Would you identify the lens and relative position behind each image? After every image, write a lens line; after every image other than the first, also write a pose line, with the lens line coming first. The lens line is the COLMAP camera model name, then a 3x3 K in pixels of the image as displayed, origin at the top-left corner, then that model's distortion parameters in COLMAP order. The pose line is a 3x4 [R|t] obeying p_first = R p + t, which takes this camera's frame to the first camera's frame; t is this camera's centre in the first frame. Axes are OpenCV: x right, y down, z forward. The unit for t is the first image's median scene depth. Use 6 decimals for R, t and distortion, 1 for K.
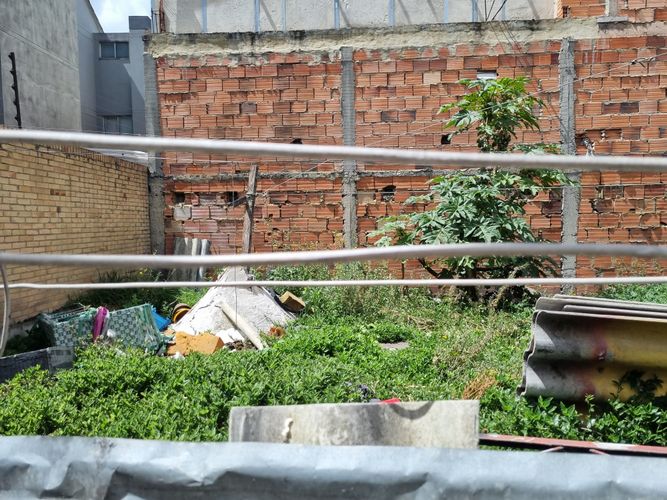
lens RADIAL K [[511.2, 0, 346.6], [0, 511.2, 255.2], [0, 0, 1]] dist [0.049156, -0.041873]
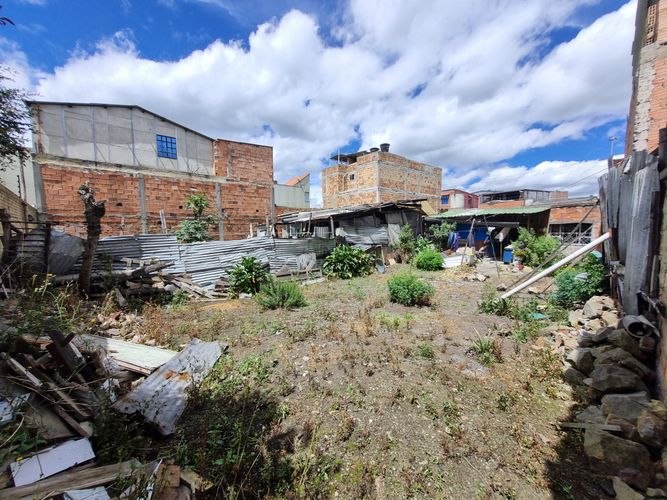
lens RADIAL K [[265.1, 0, 335.5], [0, 265.1, 247.9], [0, 0, 1]] dist [0.001300, 0.000369]
pose [[0.711907, -0.038128, 0.701238, -0.283018], [0.045046, 0.998948, 0.008584, 0.054554], [-0.700827, 0.025477, 0.712876, -0.830714]]
